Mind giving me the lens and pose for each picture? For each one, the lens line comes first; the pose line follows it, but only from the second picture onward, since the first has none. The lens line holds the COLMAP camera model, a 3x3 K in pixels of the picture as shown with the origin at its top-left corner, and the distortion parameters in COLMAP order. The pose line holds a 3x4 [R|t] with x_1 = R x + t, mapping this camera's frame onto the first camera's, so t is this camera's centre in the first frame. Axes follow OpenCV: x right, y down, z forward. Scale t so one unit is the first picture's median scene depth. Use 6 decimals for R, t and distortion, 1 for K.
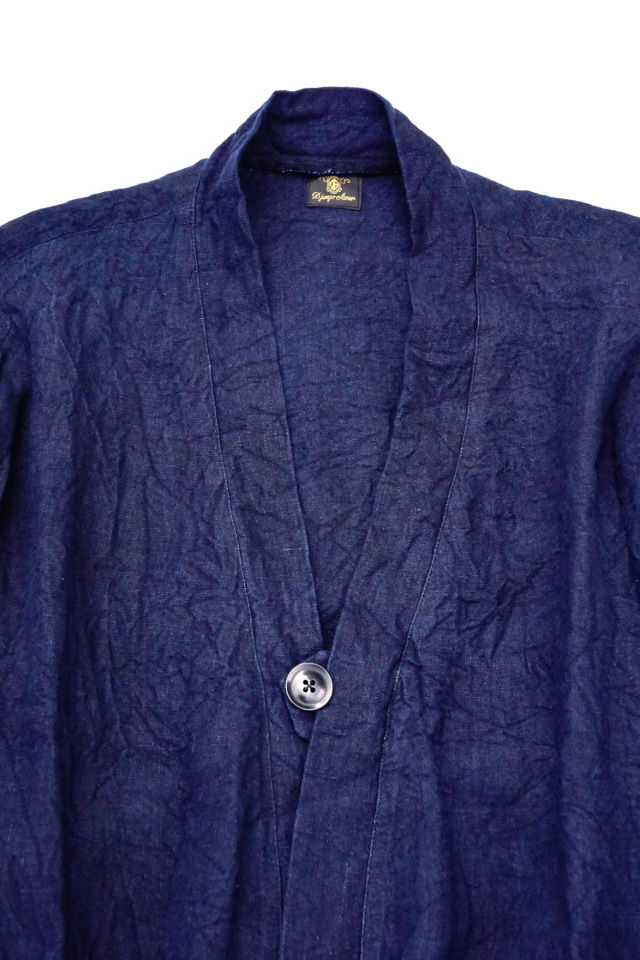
lens RADIAL K [[2030.6, 0, 320.0], [0, 2030.6, 480.0], [0, 0, 1]] dist [0.478747, 0.175164]
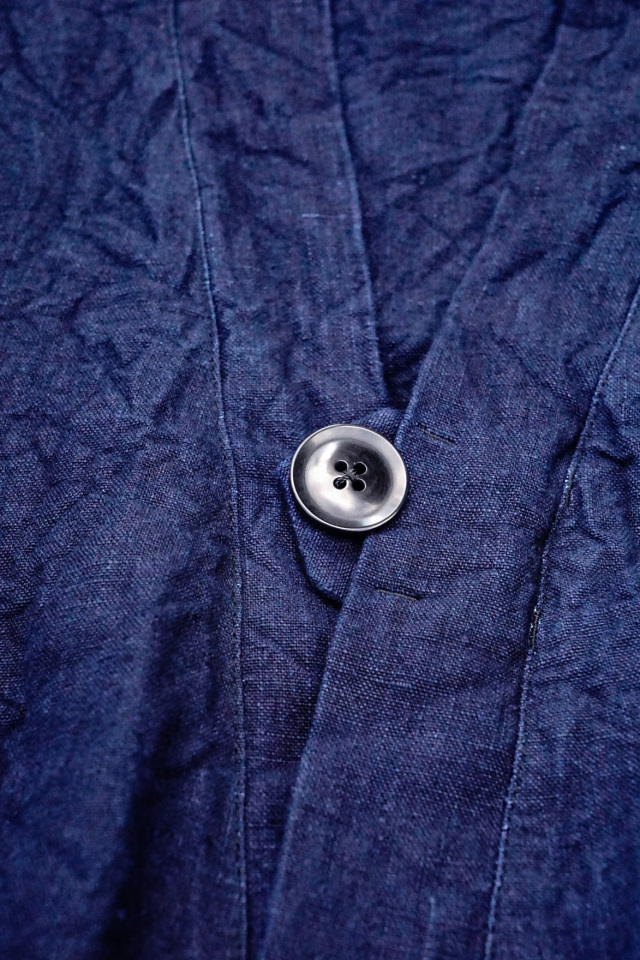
lens RADIAL K [[2030.6, 0, 320.0], [0, 2030.6, 480.0], [0, 0, 1]] dist [0.478747, 0.175164]
pose [[0.998543, 0.050455, -0.019160, -0.003302], [-0.053331, 0.976915, -0.206863, 0.180615], [0.008280, 0.207583, 0.978182, 0.595916]]
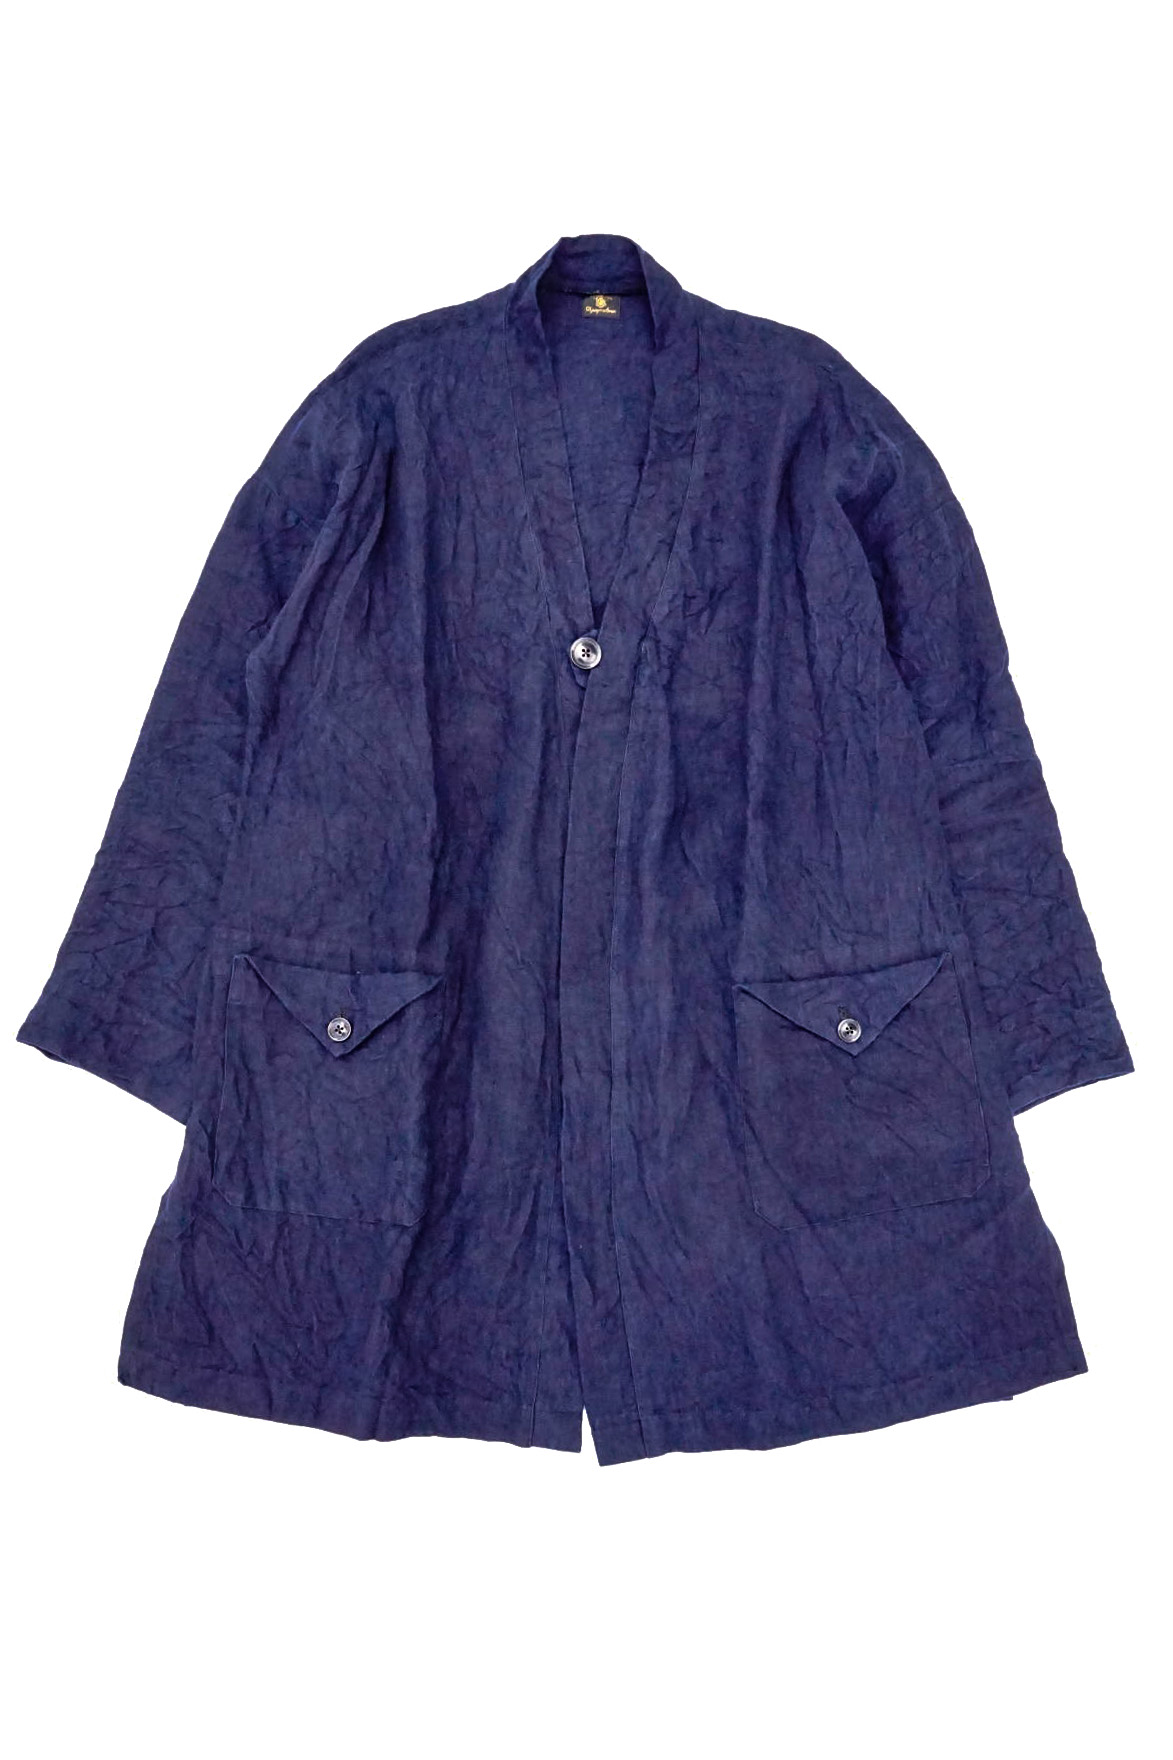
lens RADIAL K [[1661.0, 0, 586.5], [0, 1661.0, 880.0], [0, 0, 1]] dist [-0.100202, -0.002176]
pose [[0.999673, 0.001983, 0.025493, -0.035220], [-0.008437, 0.966735, 0.255643, -0.050705], [-0.024138, -0.255774, 0.966435, -0.236733]]
